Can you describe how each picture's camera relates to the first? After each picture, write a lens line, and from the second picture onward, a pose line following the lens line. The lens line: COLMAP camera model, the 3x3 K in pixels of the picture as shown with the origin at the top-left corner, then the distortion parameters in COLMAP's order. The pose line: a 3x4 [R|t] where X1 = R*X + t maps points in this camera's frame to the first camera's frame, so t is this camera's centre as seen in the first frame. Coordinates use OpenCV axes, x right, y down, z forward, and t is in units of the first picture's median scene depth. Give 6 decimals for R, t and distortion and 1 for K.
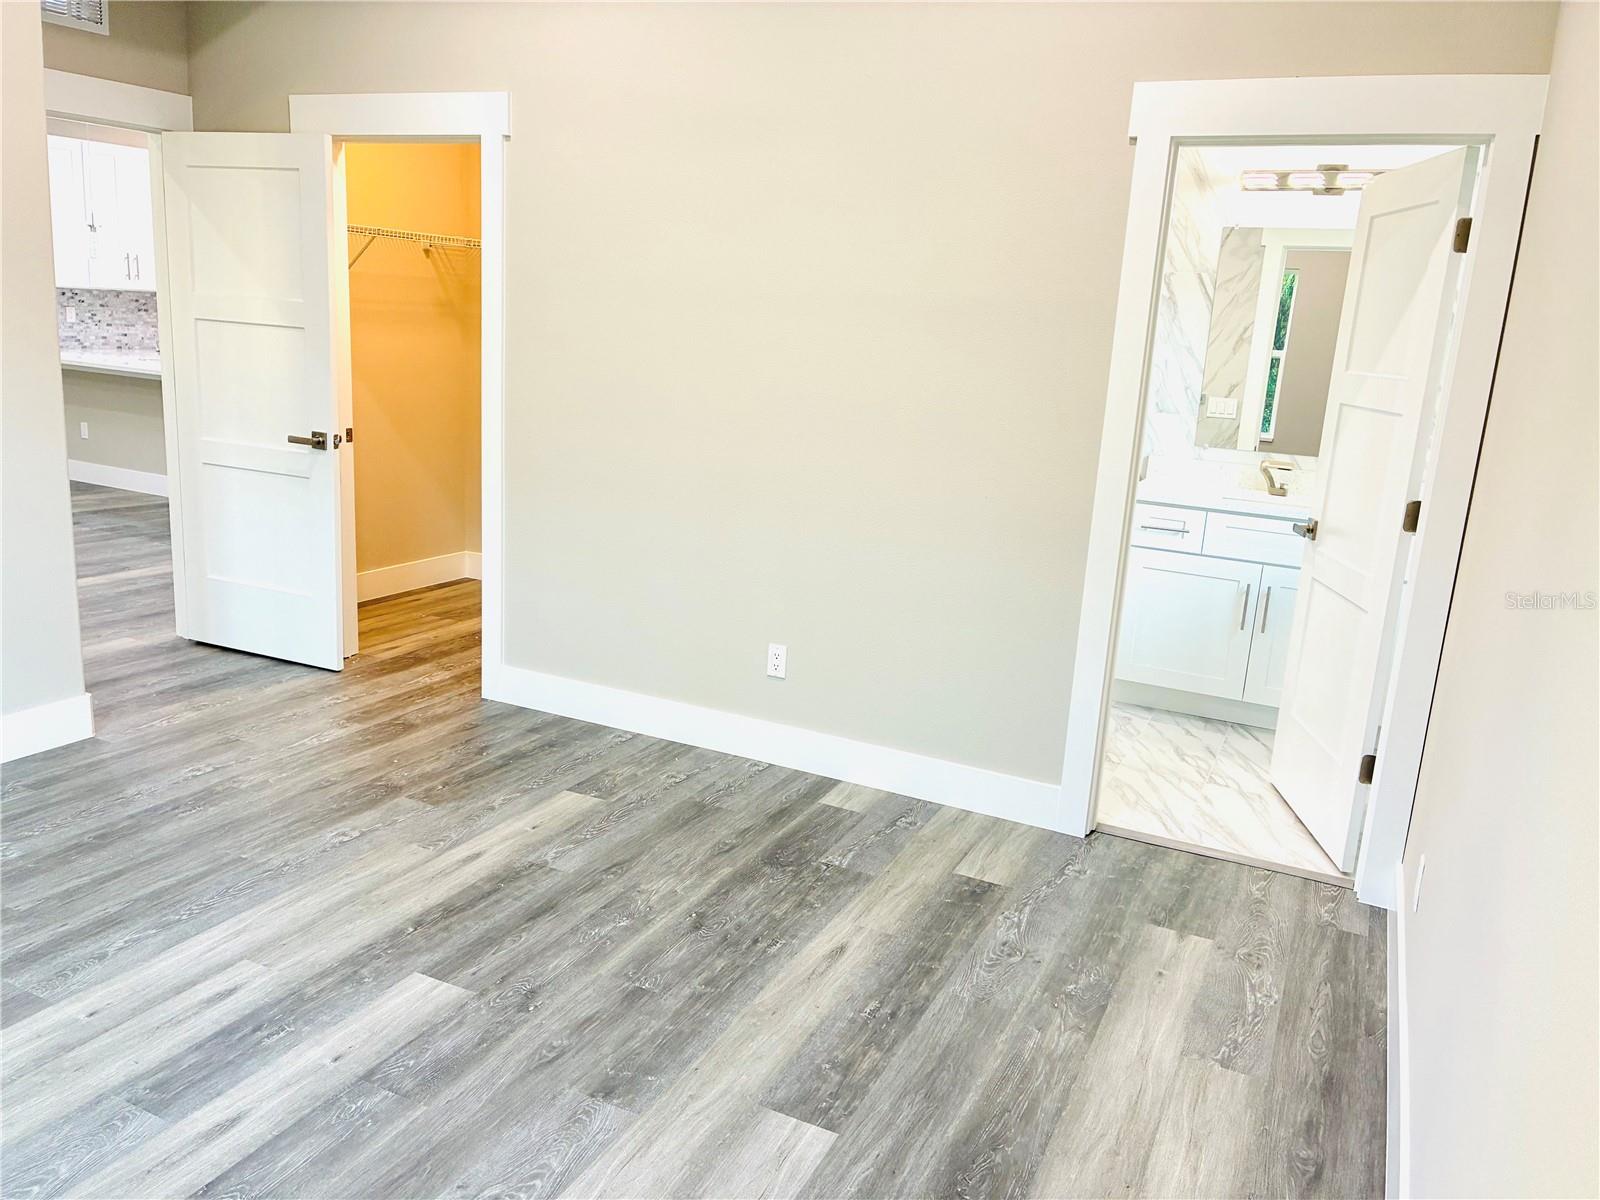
lens RADIAL K [[1227.2, 0, 808.6], [0, 1227.2, 607.2], [0, 0, 1]] dist [0.051157, -0.056816]
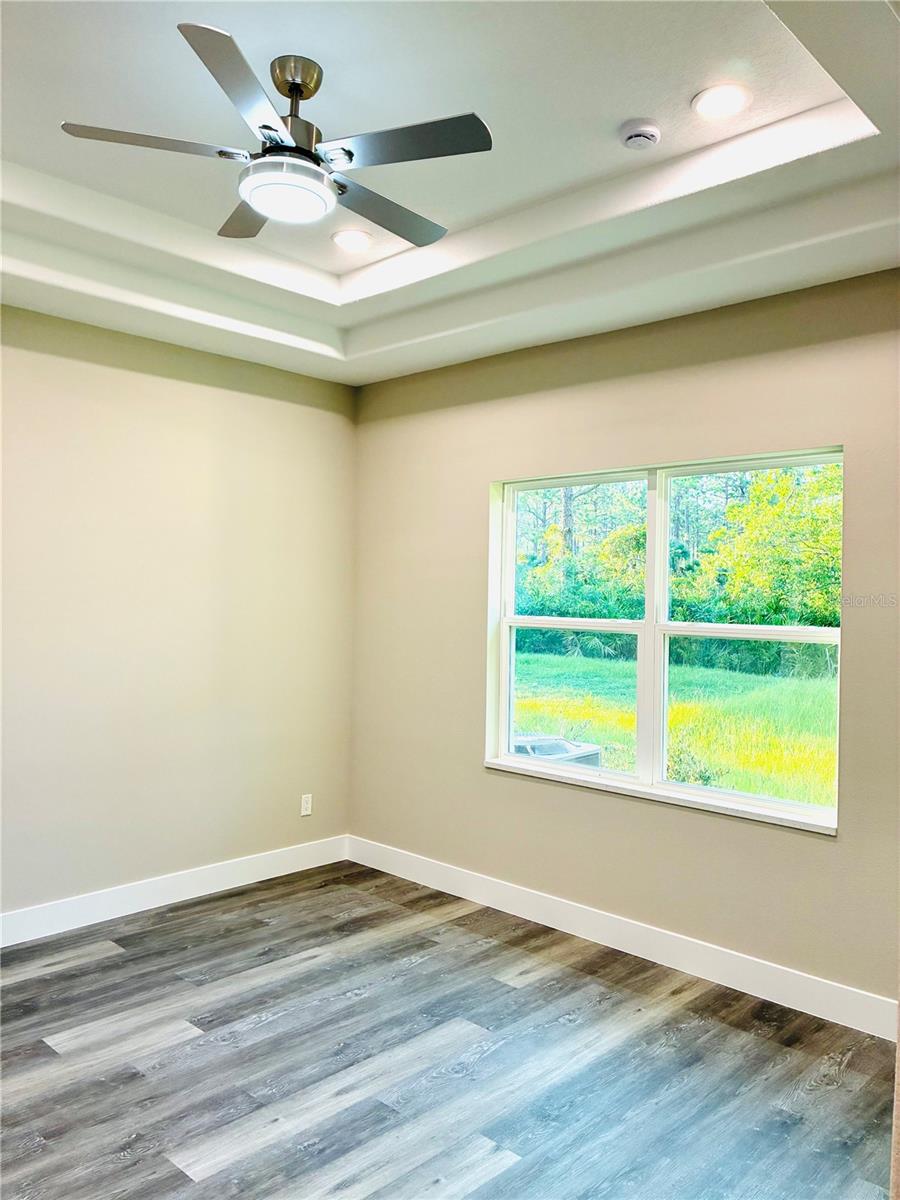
lens RADIAL K [[920.4, 0, 448.0], [0, 920.4, 609.9], [0, 0, 1]] dist [0.051157, -0.056816]
pose [[-0.945177, -0.085782, 0.315091, -0.742475], [0.000372, 0.964598, 0.263724, -0.442037], [-0.326559, 0.249383, -0.911684, 1.523514]]
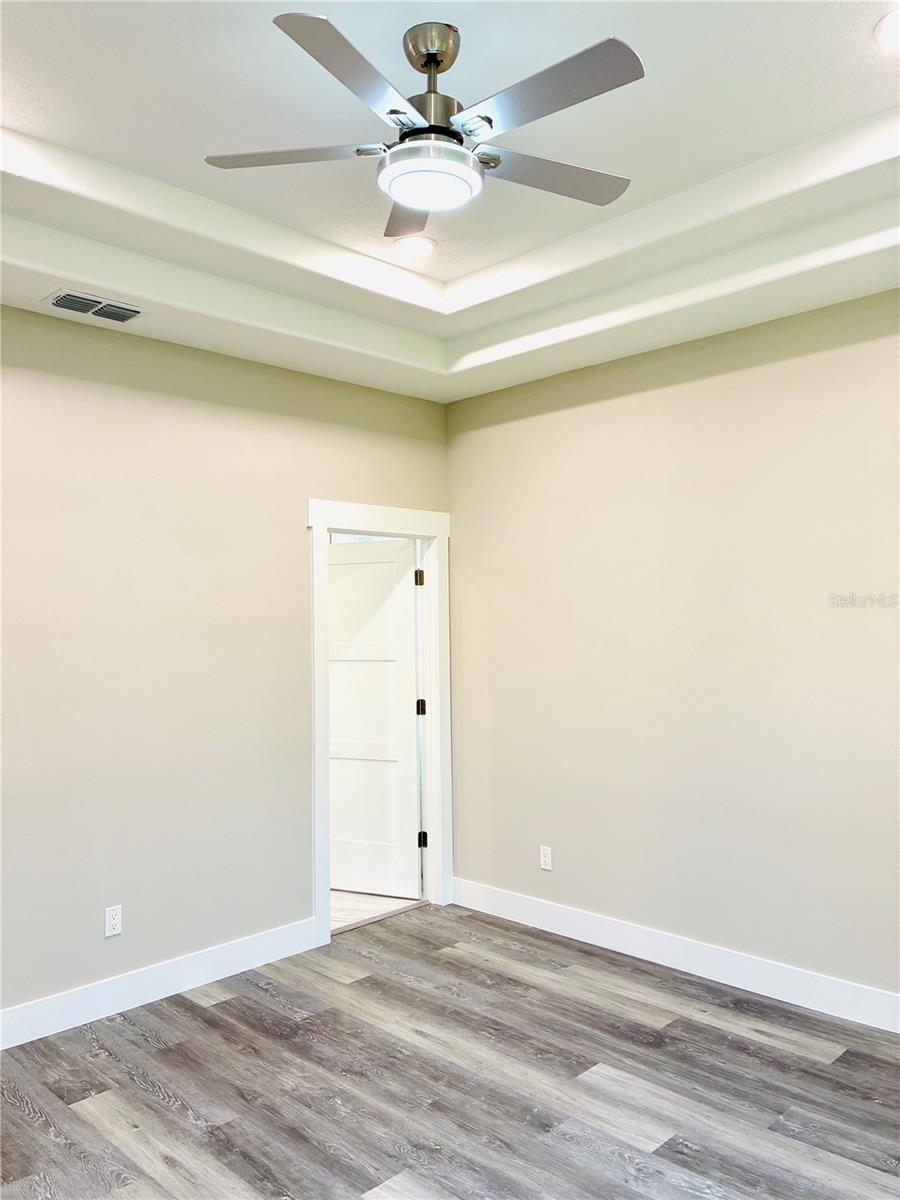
lens RADIAL K [[920.4, 0, 441.7], [0, 920.4, 590.0], [0, 0, 1]] dist [0.051157, -0.056816]
pose [[0.326289, -0.031413, 0.944748, -1.067991], [0.255854, 0.965076, -0.056276, -0.186811], [-0.909986, 0.260079, 0.322931, 0.468746]]
